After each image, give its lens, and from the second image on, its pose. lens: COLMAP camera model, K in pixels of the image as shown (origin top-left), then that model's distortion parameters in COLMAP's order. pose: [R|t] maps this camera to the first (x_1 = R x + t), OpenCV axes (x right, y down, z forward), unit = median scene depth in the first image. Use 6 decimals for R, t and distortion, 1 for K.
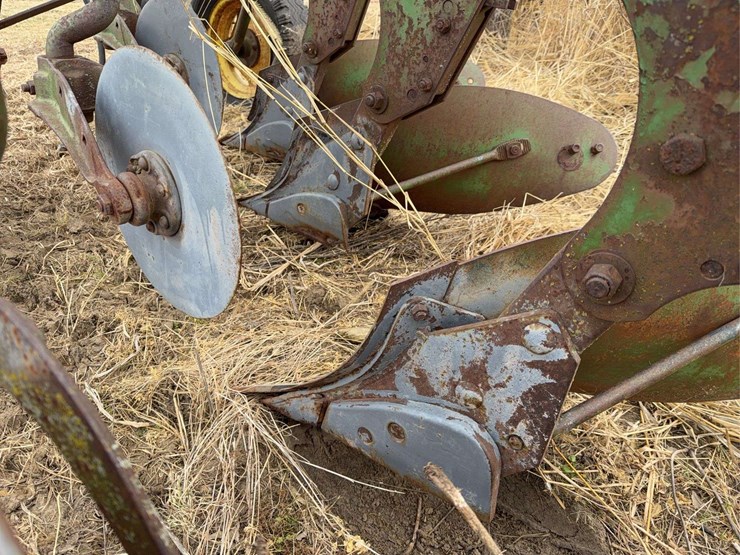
lens RADIAL K [[521.6, 0, 376.3], [0, 521.6, 288.9], [0, 0, 1]] dist [0.090134, -0.142814]
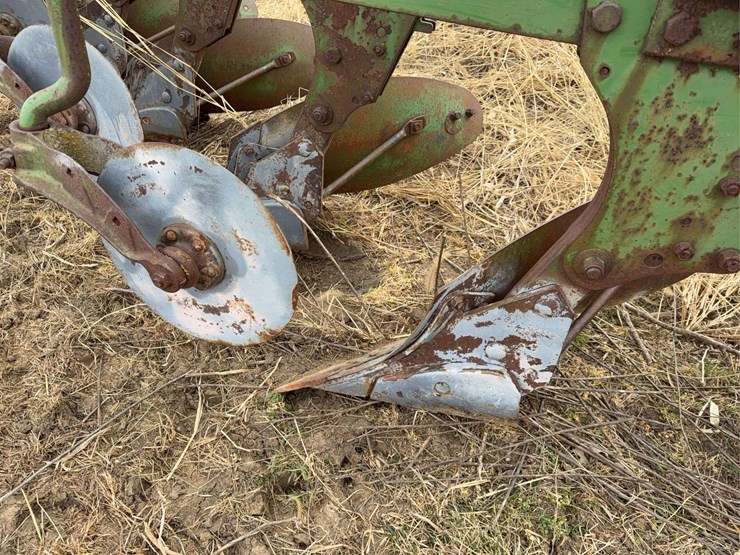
lens RADIAL K [[521.6, 0, 376.3], [0, 521.6, 288.9], [0, 0, 1]] dist [0.090134, -0.142814]
pose [[0.928454, -0.241587, 0.282152, -0.105154], [0.196821, 0.964167, 0.177886, 0.191882], [-0.315017, -0.109625, 0.942734, -0.733068]]
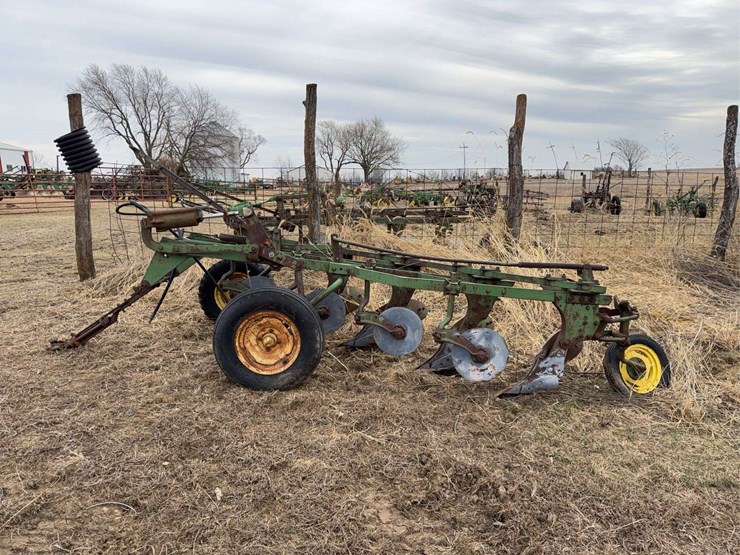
lens RADIAL K [[494.8, 0, 370.0], [0, 494.8, 277.5], [0, 0, 1]] dist [0.076032, -0.114437]
pose [[0.759471, -0.142168, 0.634816, -2.913288], [0.336732, 0.920841, -0.196630, 0.159778], [-0.556610, 0.363098, 0.747225, -2.186363]]
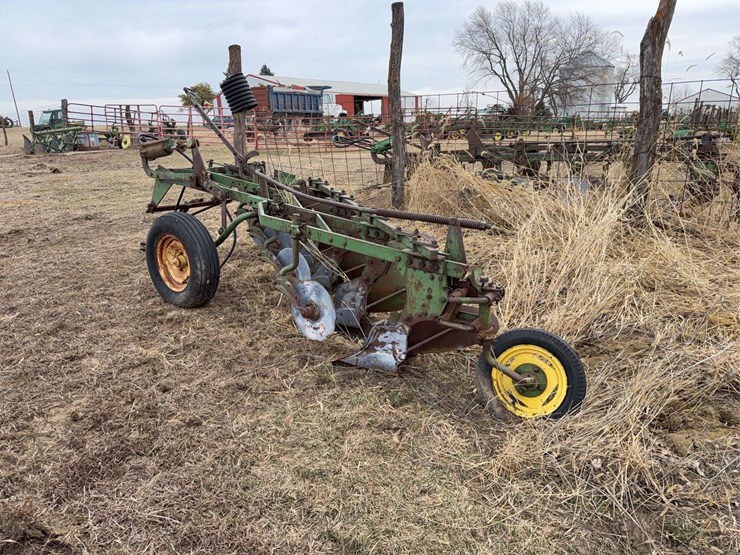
lens RADIAL K [[494.8, 0, 370.0], [0, 494.8, 277.5], [0, 0, 1]] dist [0.076032, -0.114437]
pose [[0.997761, -0.064090, 0.019111, 0.183609], [0.066740, 0.972575, -0.222811, 0.751241], [-0.004307, 0.223587, 0.974674, -2.848120]]
